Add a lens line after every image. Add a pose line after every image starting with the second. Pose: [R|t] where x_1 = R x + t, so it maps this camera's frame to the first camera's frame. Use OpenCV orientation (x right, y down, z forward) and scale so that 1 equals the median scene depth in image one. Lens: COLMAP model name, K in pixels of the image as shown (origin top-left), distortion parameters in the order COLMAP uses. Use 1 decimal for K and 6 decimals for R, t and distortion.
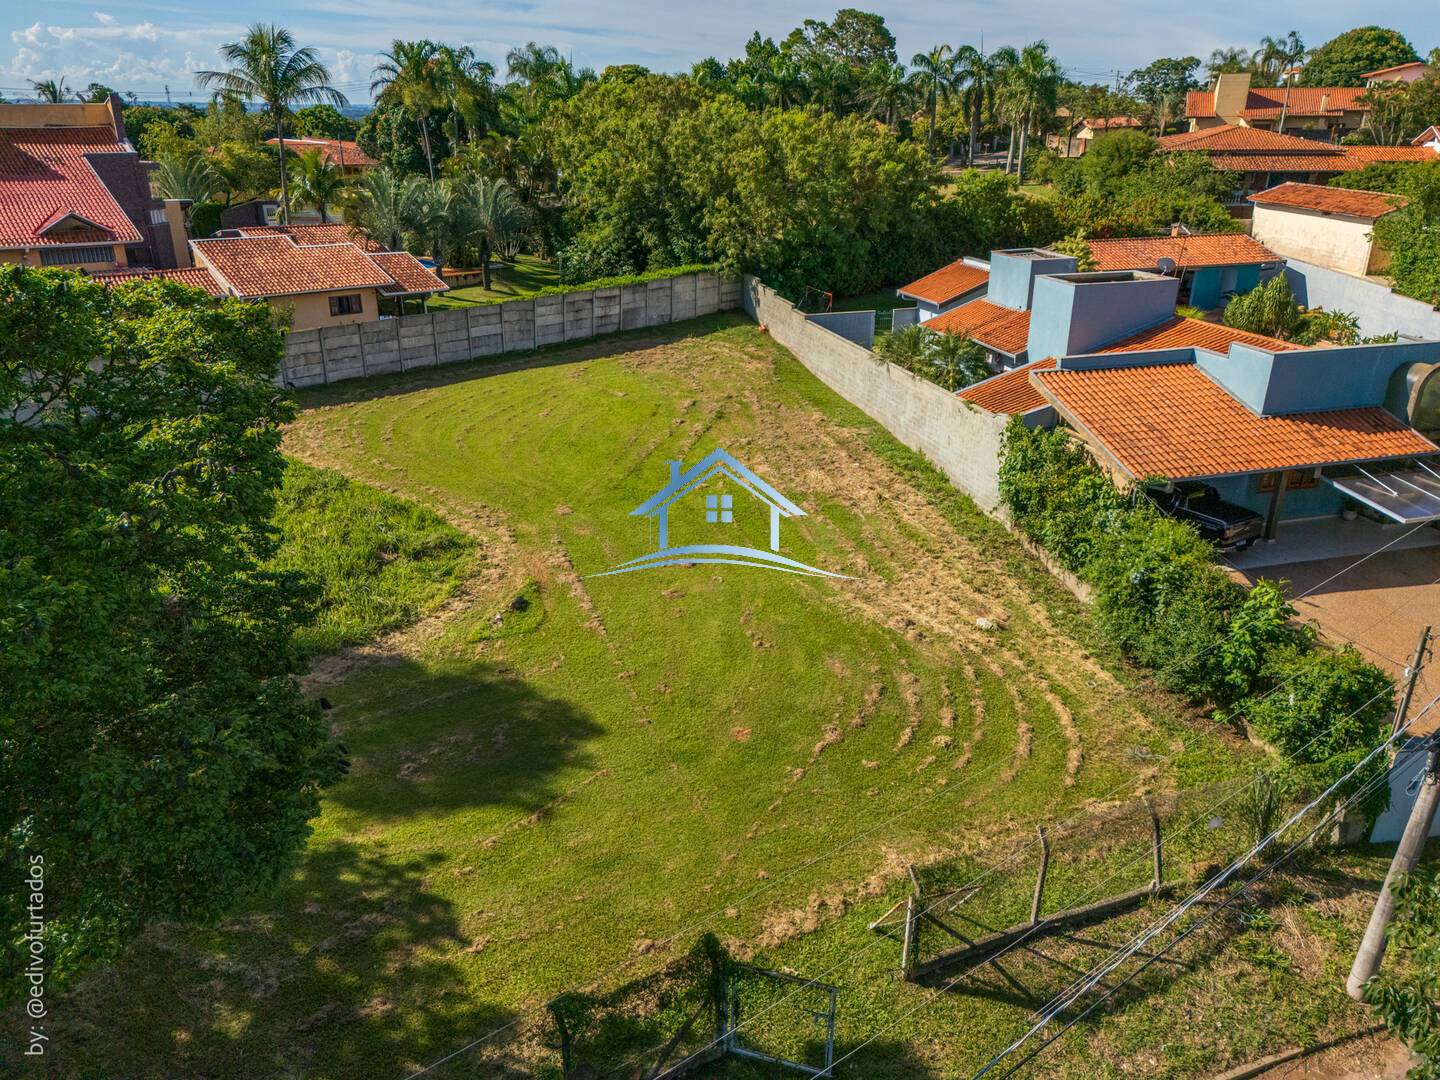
lens RADIAL K [[1062.9, 0, 719.4], [0, 1062.9, 534.7], [0, 0, 1]] dist [0.063334, -0.006307]
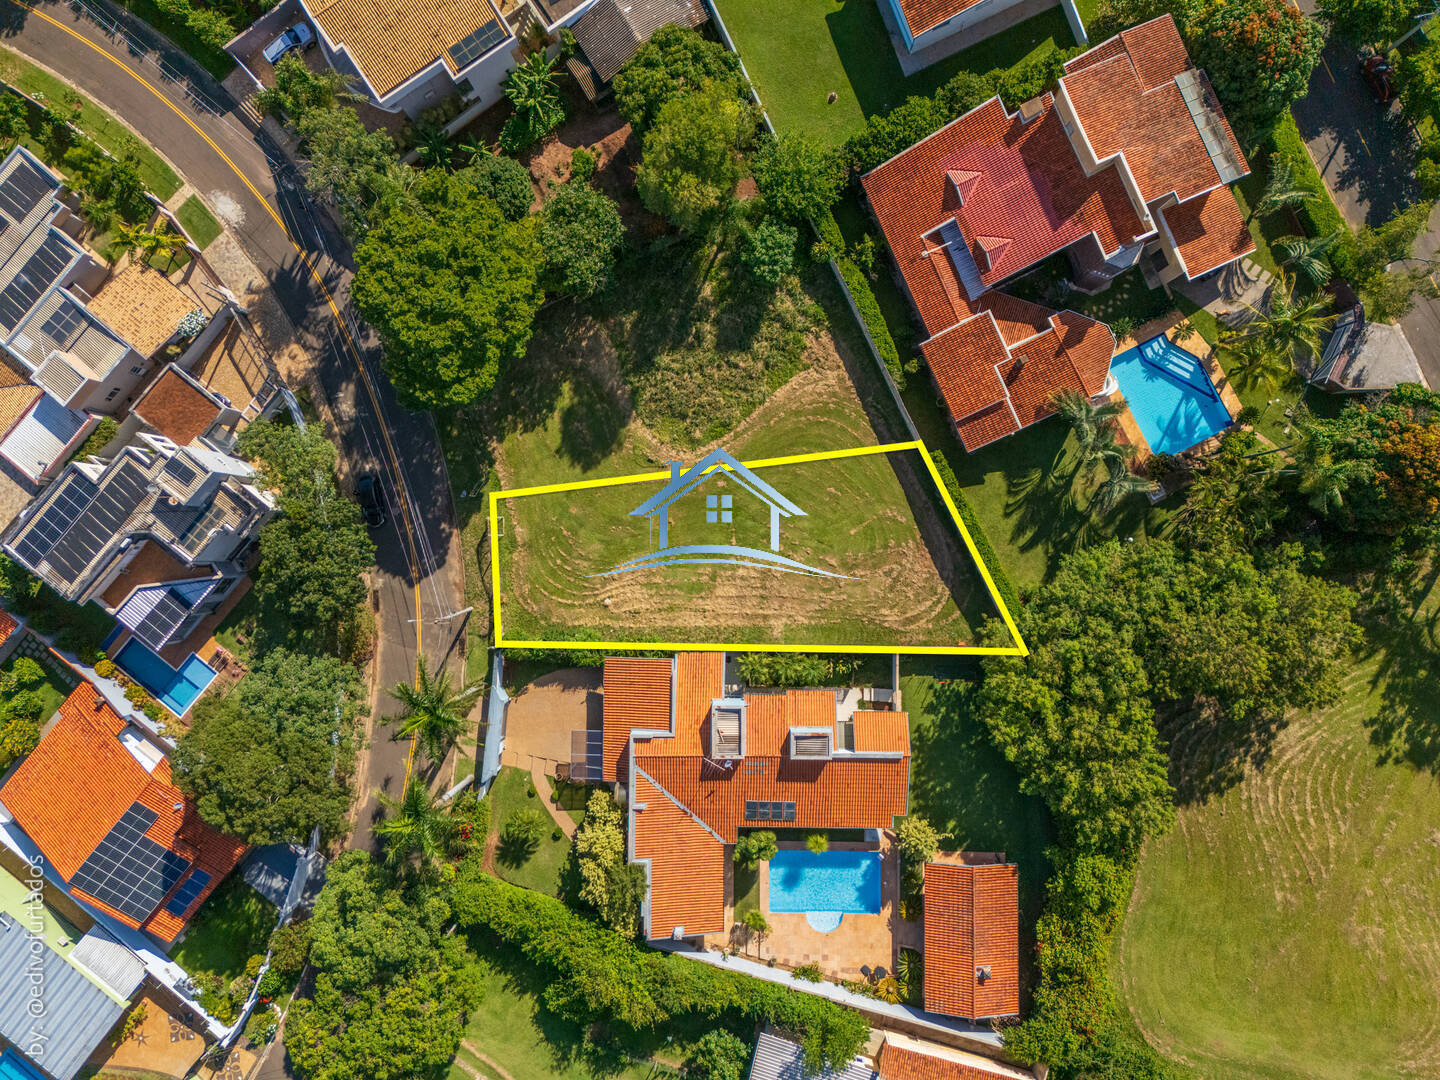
lens RADIAL K [[1062.9, 0, 719.4], [0, 1062.9, 534.7], [0, 0, 1]] dist [0.063334, -0.006307]
pose [[-0.276598, 0.960911, -0.012013, 0.005092], [-0.341149, -0.086498, 0.936021, -2.713063], [0.898393, 0.263000, 0.351739, 0.136495]]
